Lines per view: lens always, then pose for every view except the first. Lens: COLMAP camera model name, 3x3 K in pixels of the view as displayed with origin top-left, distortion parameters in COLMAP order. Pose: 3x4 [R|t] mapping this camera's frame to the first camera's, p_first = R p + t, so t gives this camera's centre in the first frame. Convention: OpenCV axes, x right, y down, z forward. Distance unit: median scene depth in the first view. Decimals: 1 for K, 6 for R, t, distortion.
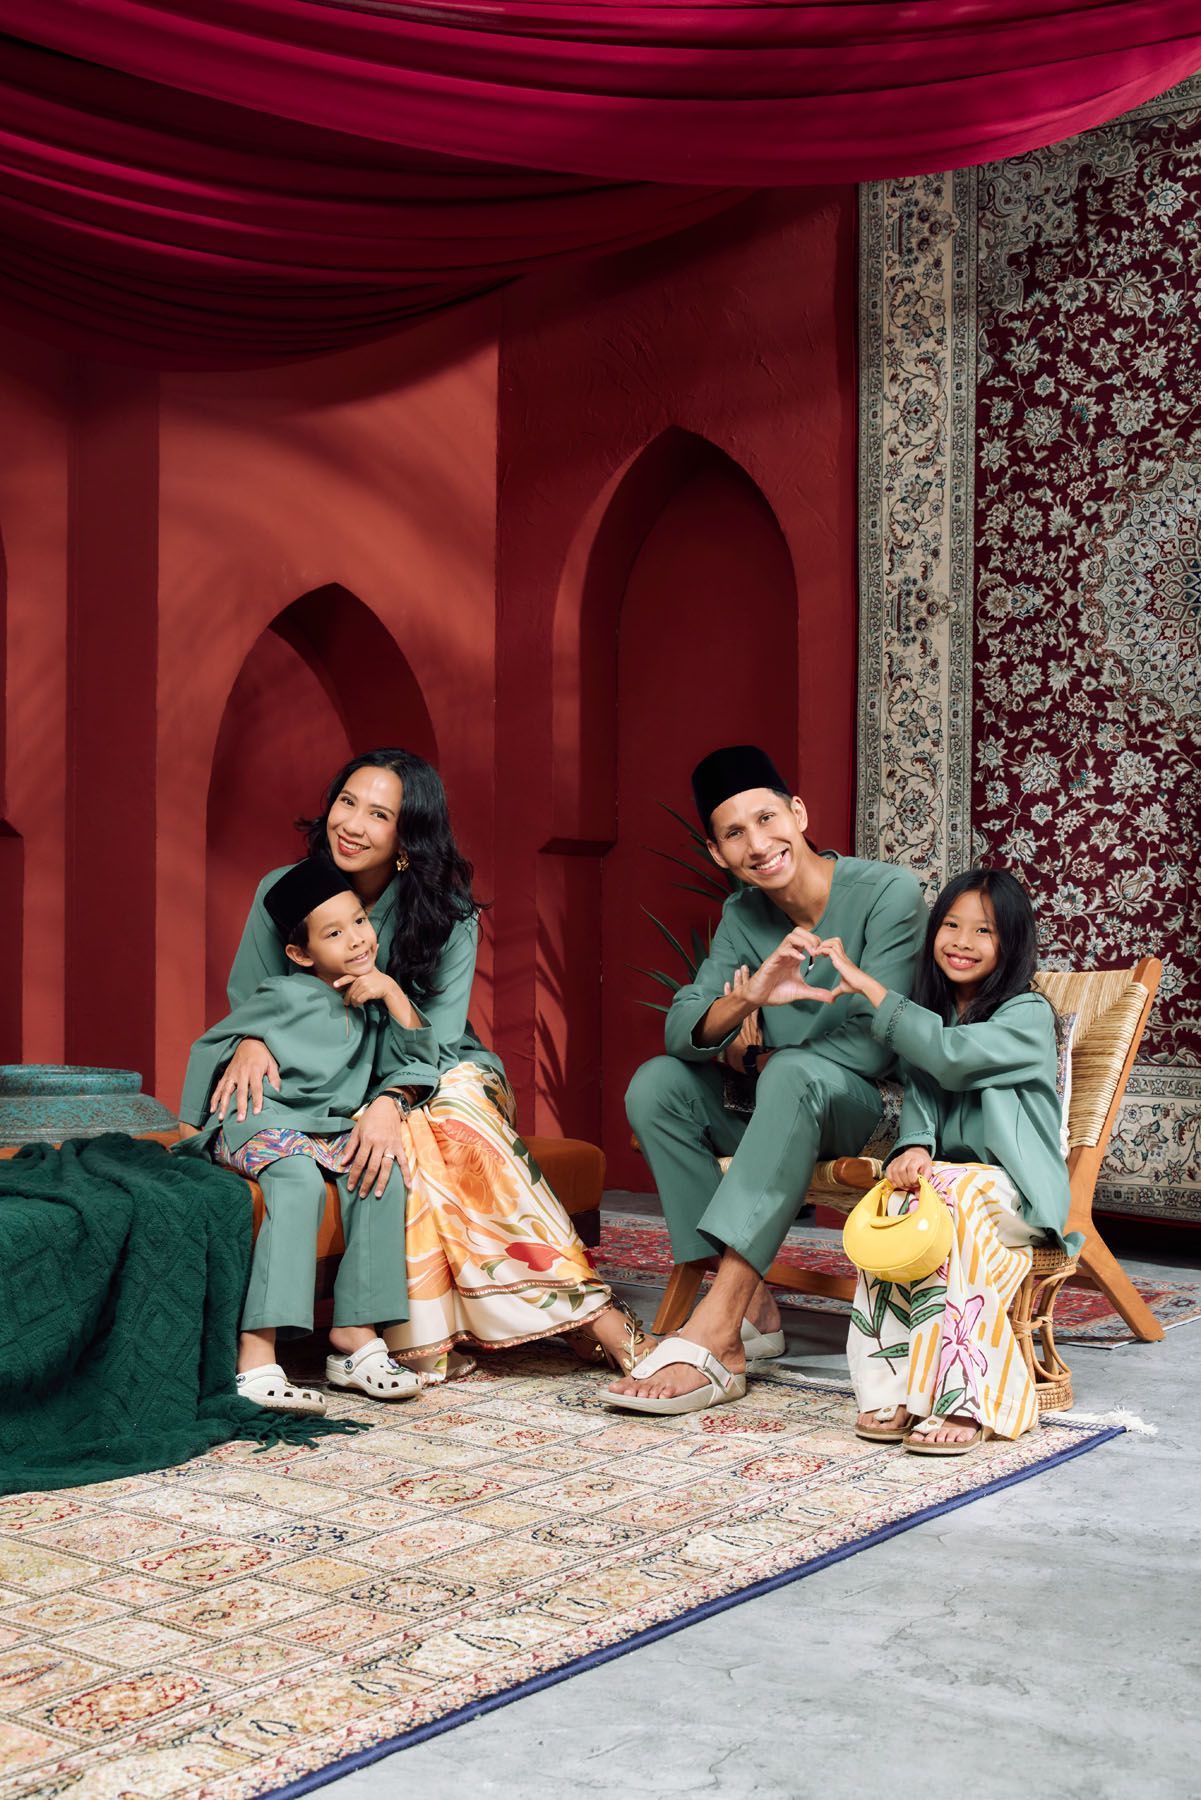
lens RADIAL K [[2215.7, 0, 601.6], [0, 2215.7, 907.0], [0, 0, 1]] dist [-0.003534, 0.000000]
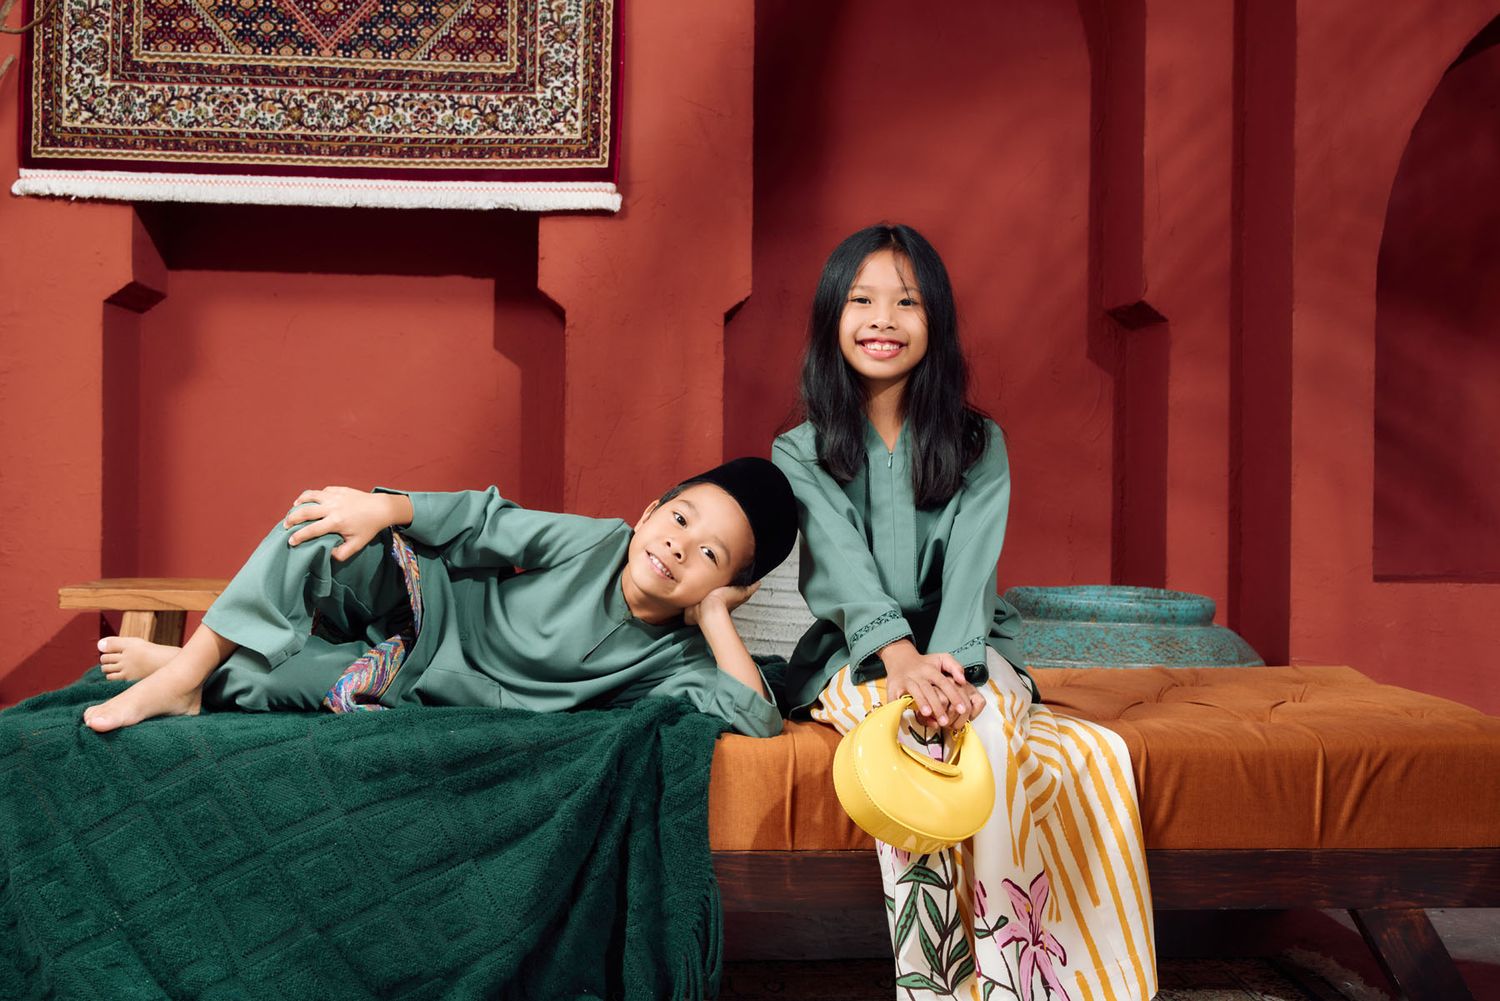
lens RADIAL K [[1997.7, 0, 749.3], [0, 1997.7, 486.1], [0, 0, 1]] dist [-0.000655, 0.000000]
pose [[0.646670, 0.005976, -0.762747, 0.221109], [-0.002506, 0.999981, 0.005710, 0.028348], [0.762766, -0.001781, 0.646672, 0.389934]]
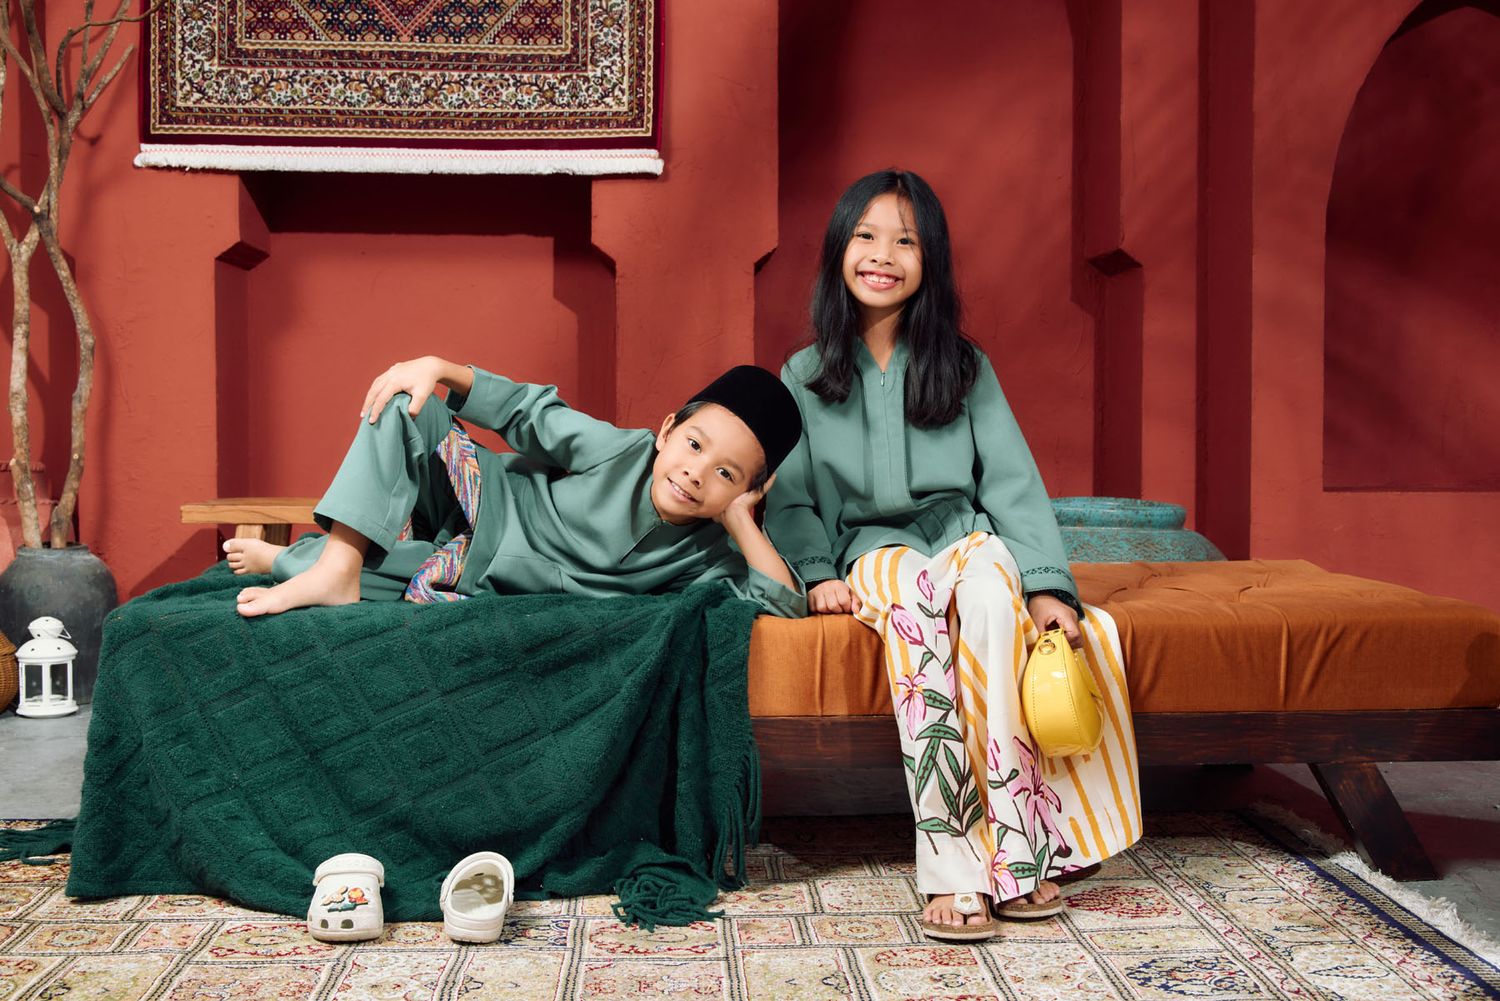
lens RADIAL K [[1717.5, 0, 749.9], [0, 1717.5, 487.7], [0, 0, 1]] dist [-0.016024, 0.000000]
pose [[0.636602, 0.022880, -0.770853, 0.212527], [0.007166, 0.999341, 0.035580, 0.038043], [0.771159, -0.028174, 0.636019, 0.394253]]
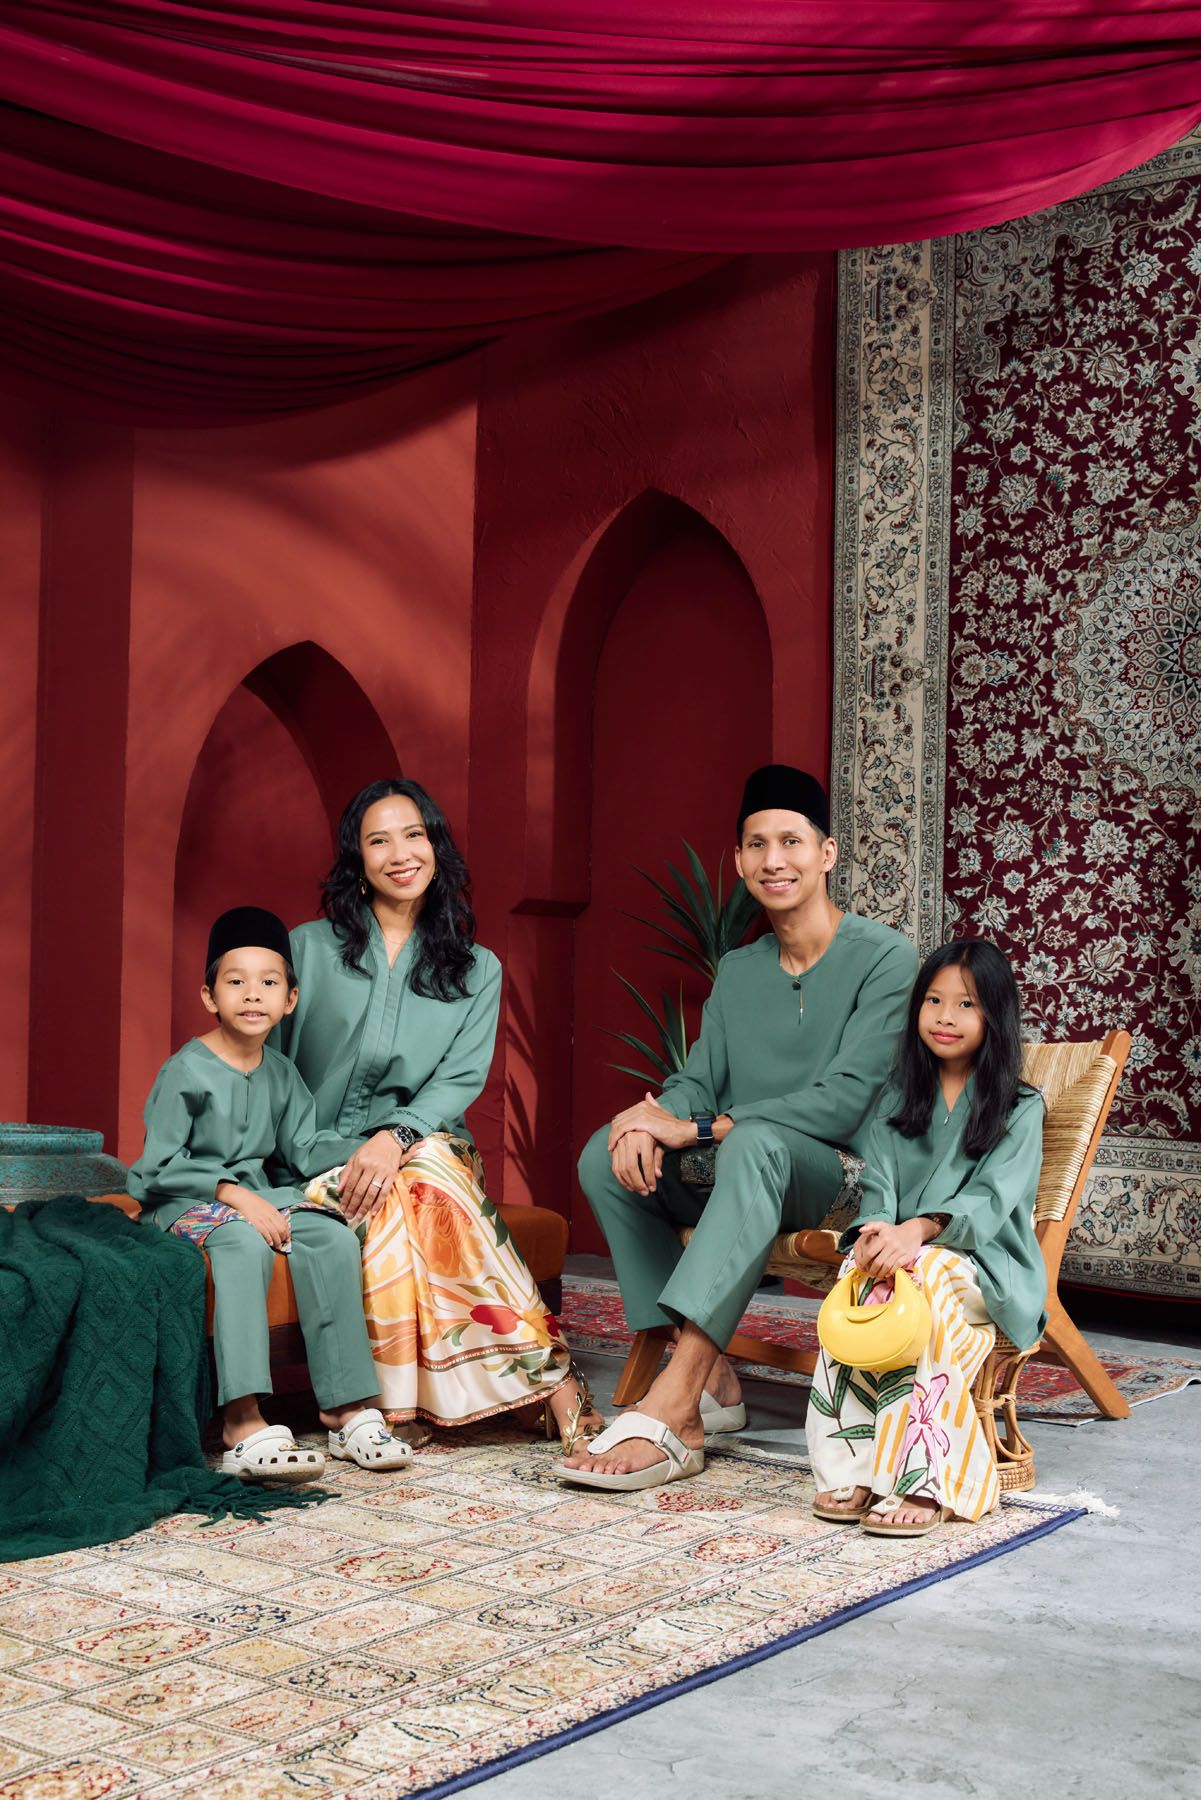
lens RADIAL K [[2215.7, 0, 600.6], [0, 2215.7, 908.5], [0, 0, 1]] dist [-0.003534, 0.000000]
pose [[0.999908, 0.012277, 0.005740, 0.007332], [-0.012139, 0.999650, -0.023515, -0.004347], [-0.006027, 0.023444, 0.999707, 0.006198]]
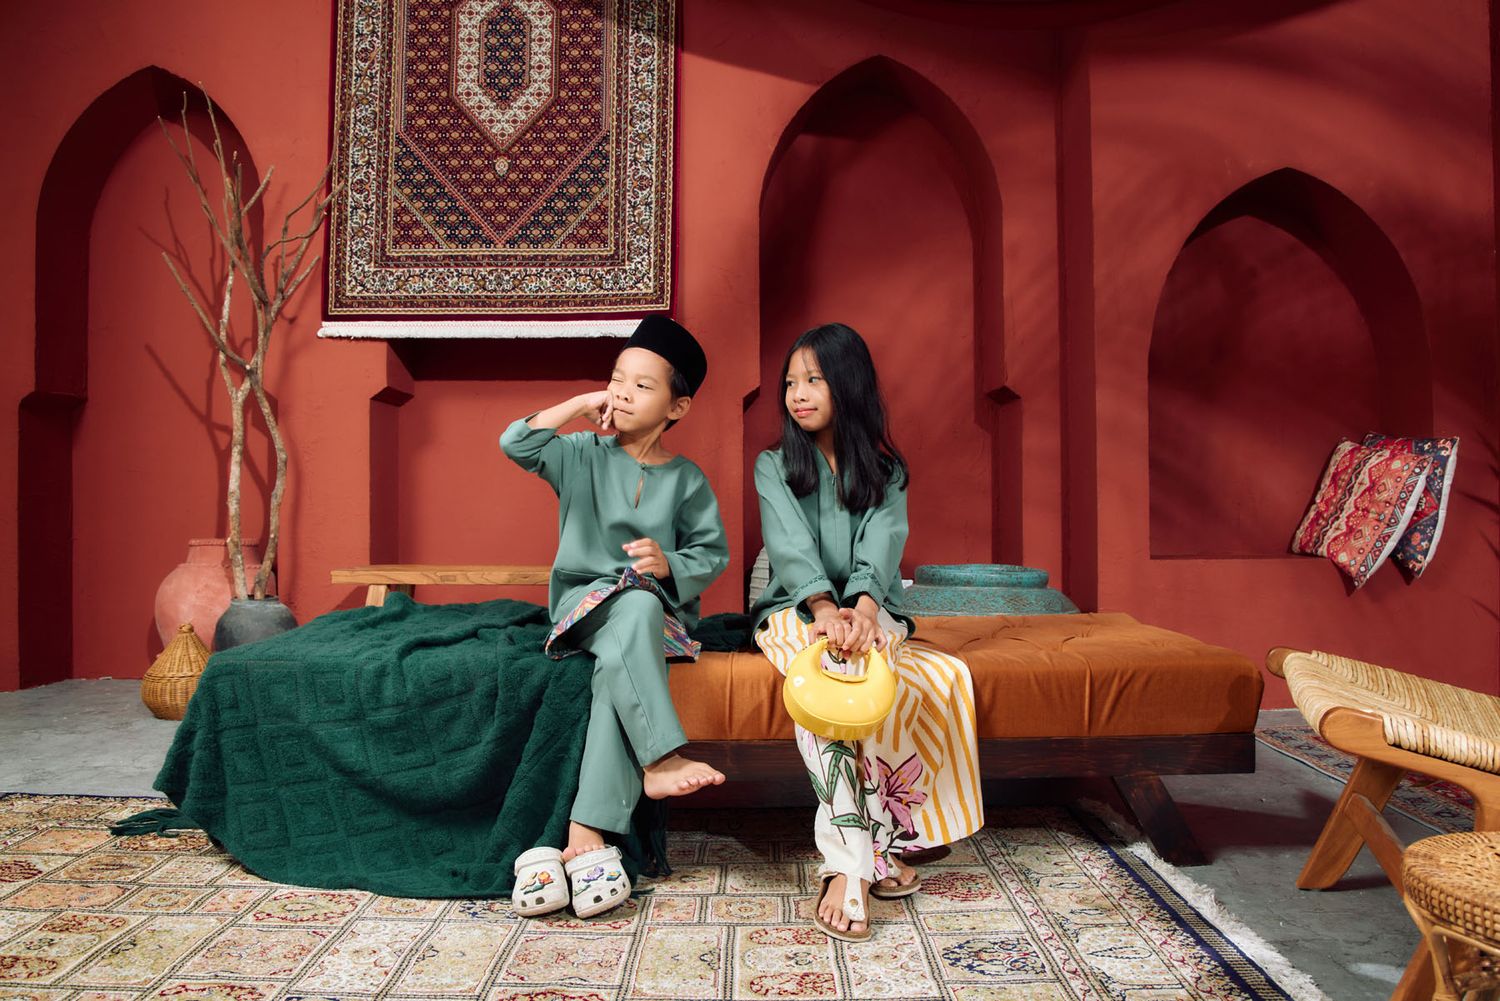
lens RADIAL K [[1136.0, 0, 749.7], [0, 1136.0, 492.1], [0, 0, 1]] dist [-0.115247, 0.068008]
pose [[0.592665, -0.017590, -0.805257, 0.197321], [0.010924, 0.999845, -0.013801, 0.034482], [0.805375, -0.000617, 0.592766, 0.464637]]
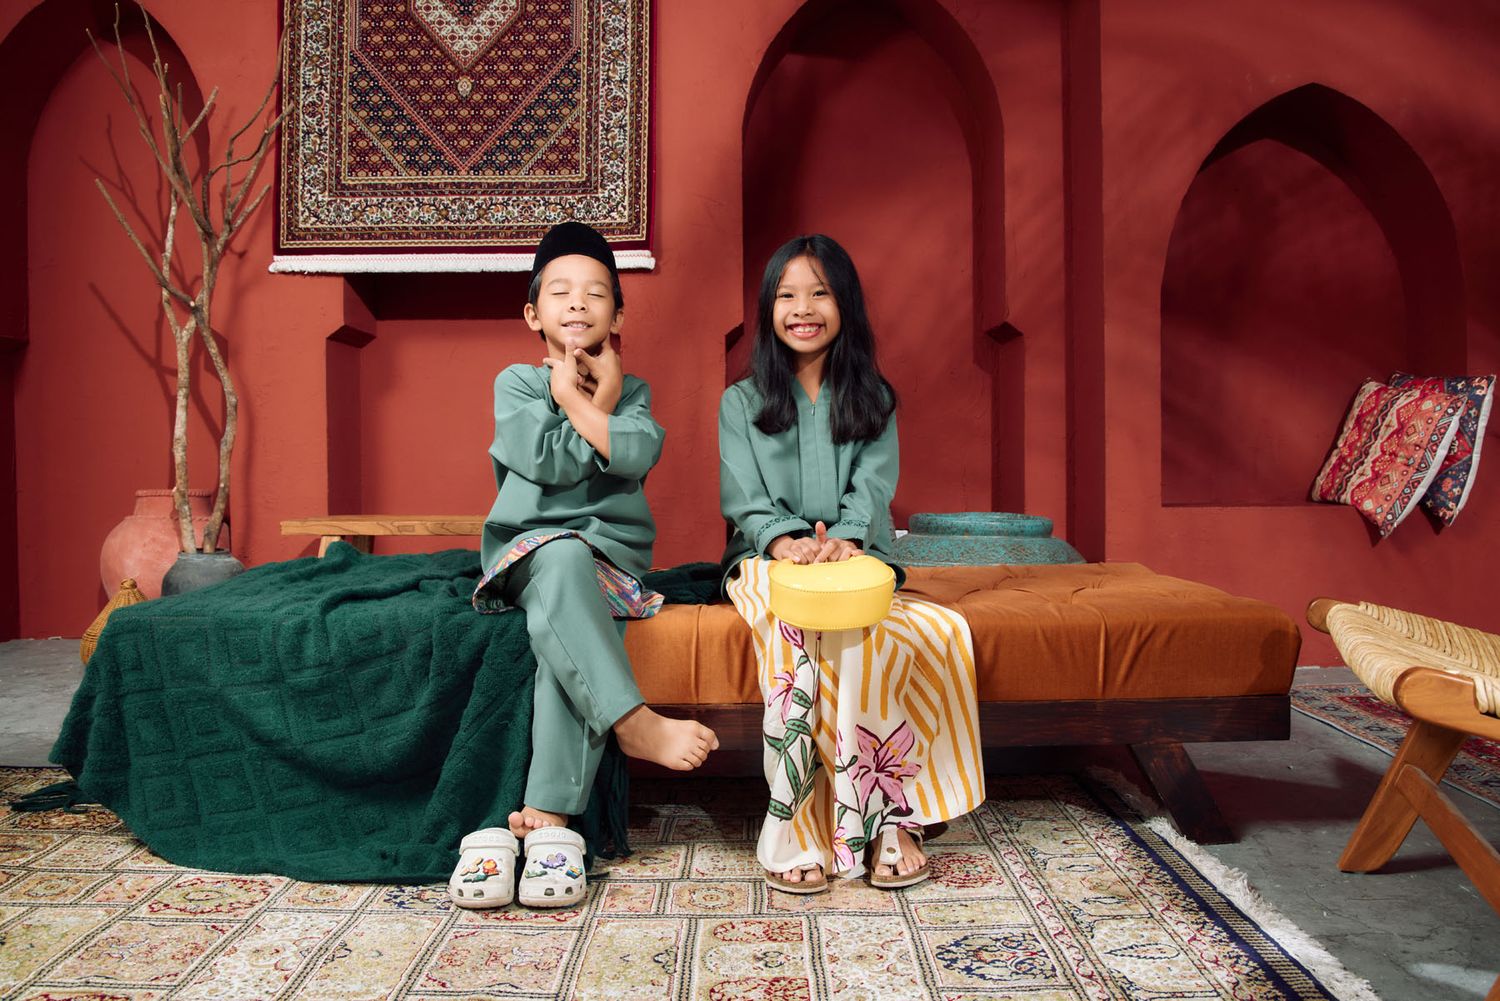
lens RADIAL K [[1136.0, 0, 749.3], [0, 1136.0, 493.4], [0, 0, 1]] dist [-0.115247, 0.068008]
pose [[0.594026, 0.011472, -0.804364, 0.165668], [0.013762, 0.999607, 0.024420, 0.041816], [0.804328, -0.025576, 0.593635, 0.498218]]
